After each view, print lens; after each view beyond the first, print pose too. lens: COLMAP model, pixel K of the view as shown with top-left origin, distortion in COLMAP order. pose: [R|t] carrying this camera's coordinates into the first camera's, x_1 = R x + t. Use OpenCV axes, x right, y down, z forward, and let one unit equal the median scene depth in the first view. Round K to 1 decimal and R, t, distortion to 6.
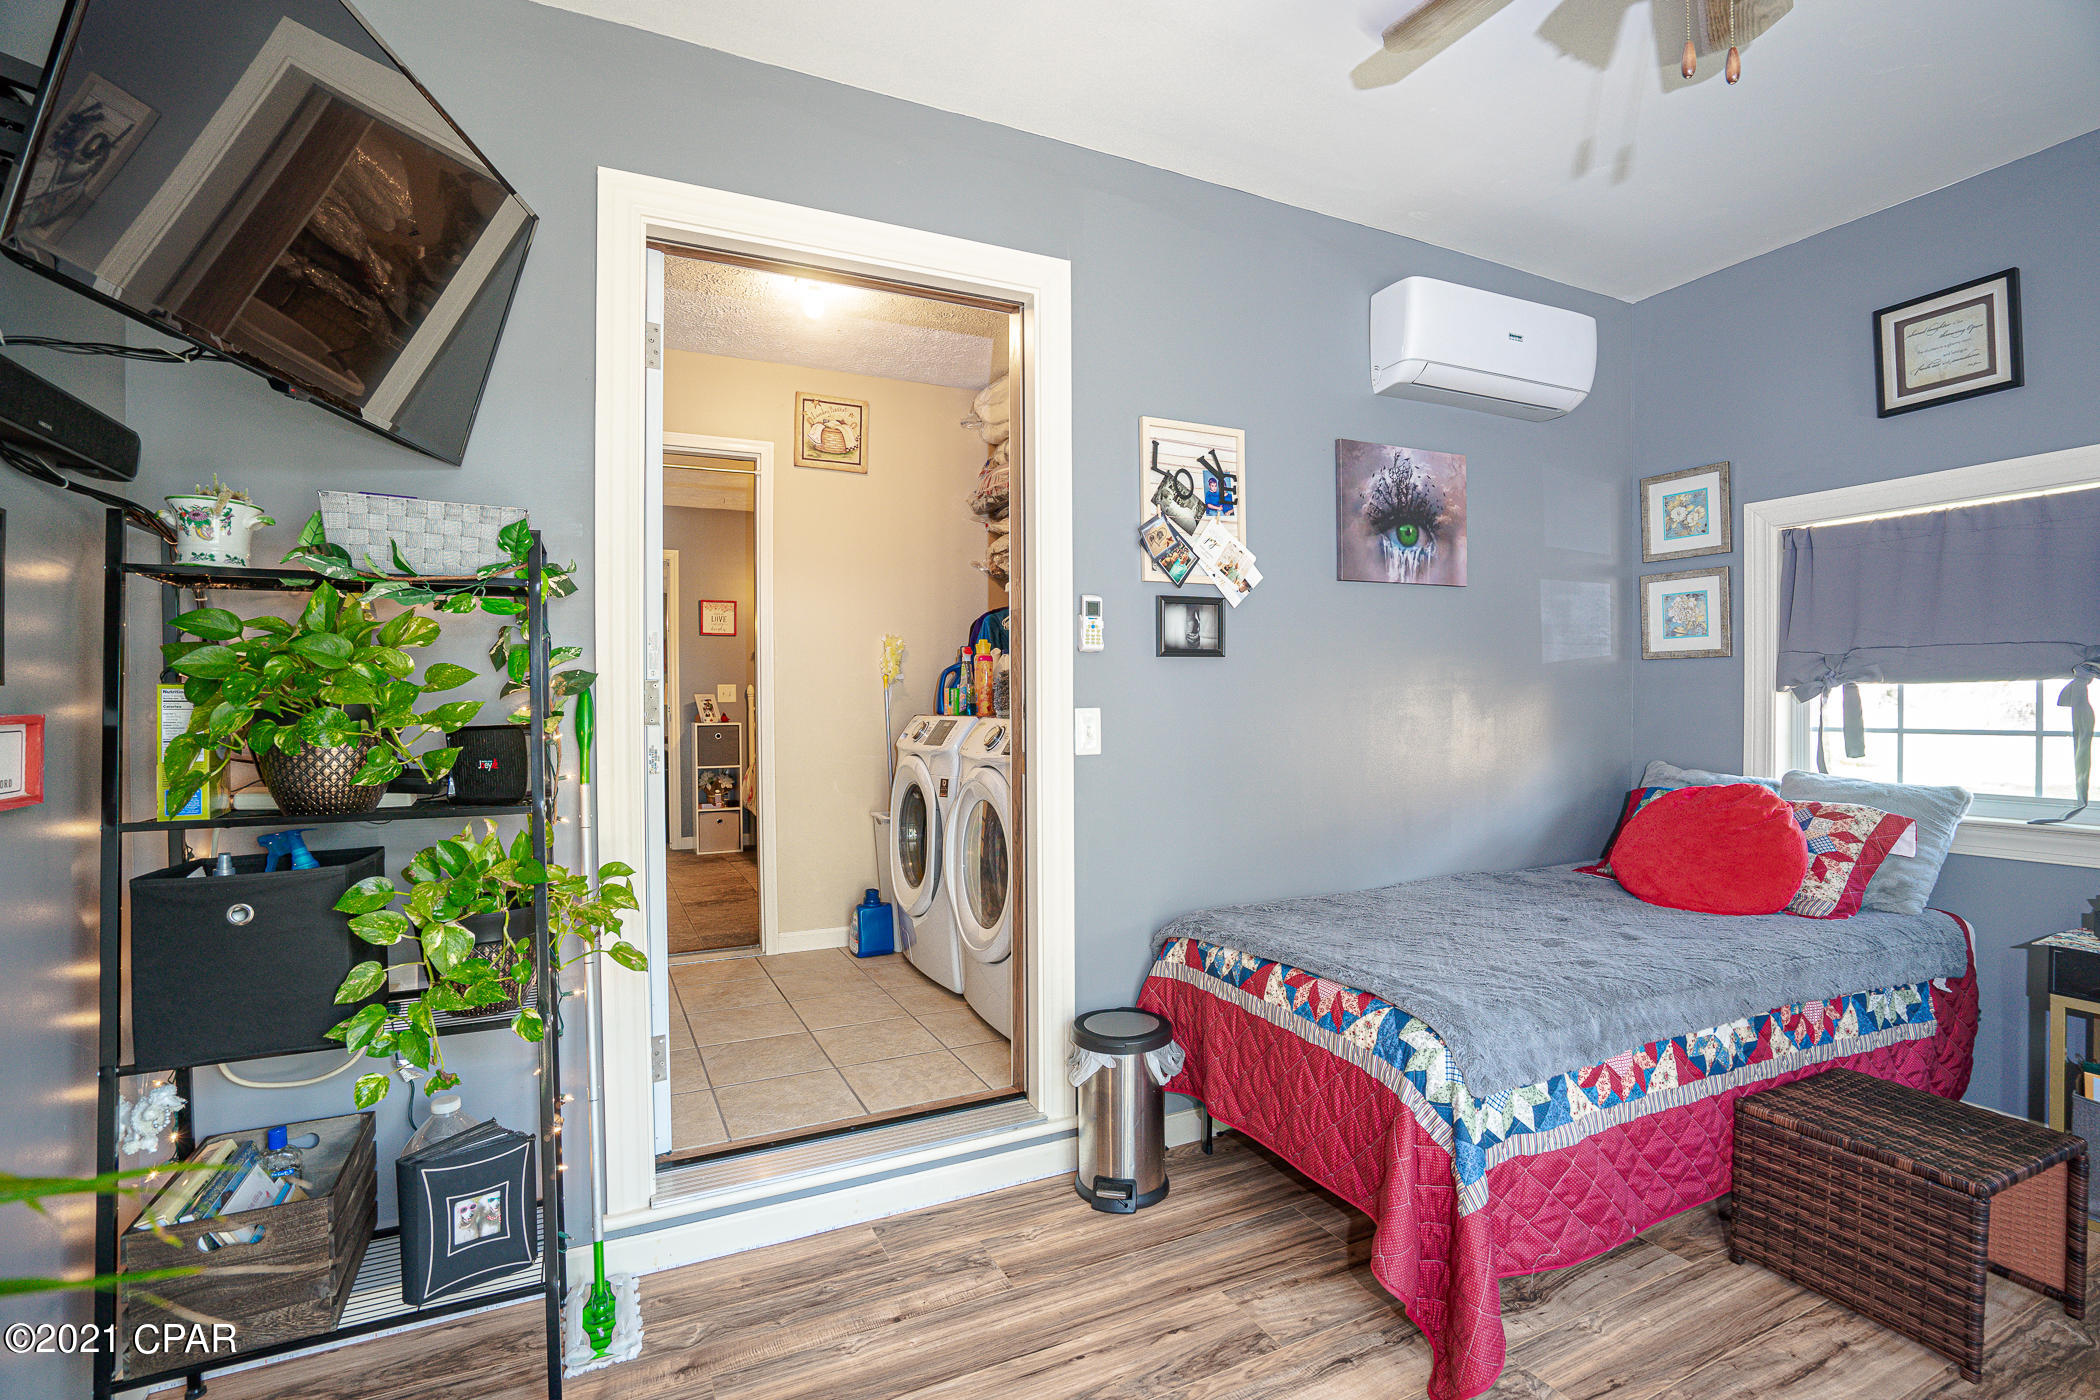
lens RADIAL K [[986.2, 0, 1050.5], [0, 986.2, 702.4], [0, 0, 1]] dist [-0.003820, 0.000756]
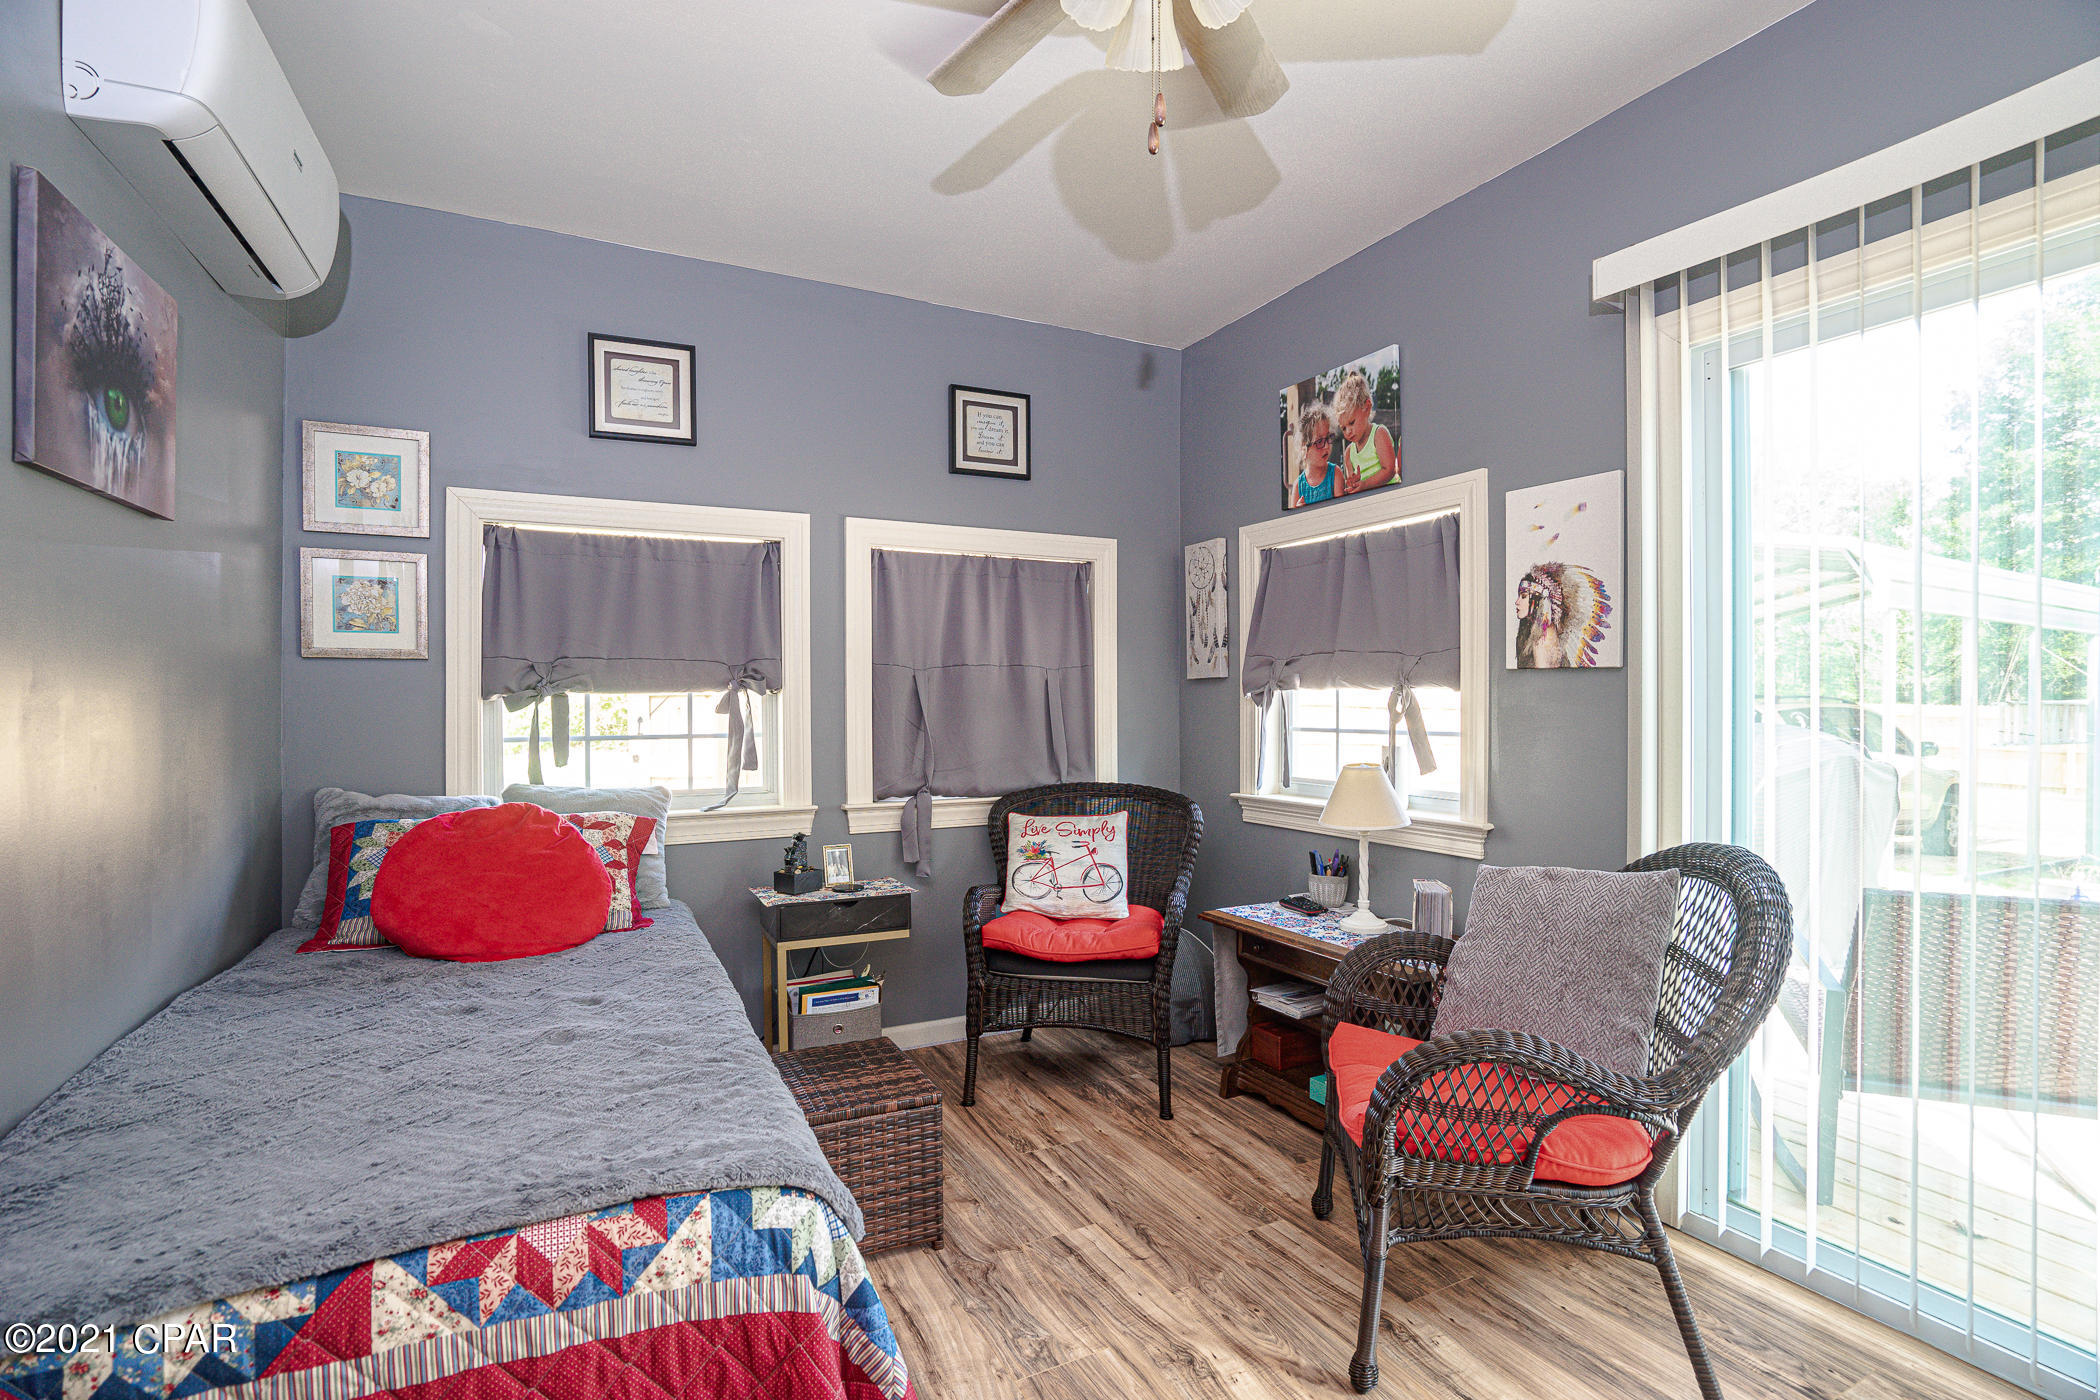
lens RADIAL K [[986.2, 0, 1043.6], [0, 986.2, 705.7], [0, 0, 1]] dist [-0.003820, 0.000756]
pose [[-0.008807, 0.000044, 0.999961, -0.214712], [0.002182, 0.999998, -0.000025, -0.005435], [-0.999959, 0.002182, -0.008807, 0.574808]]
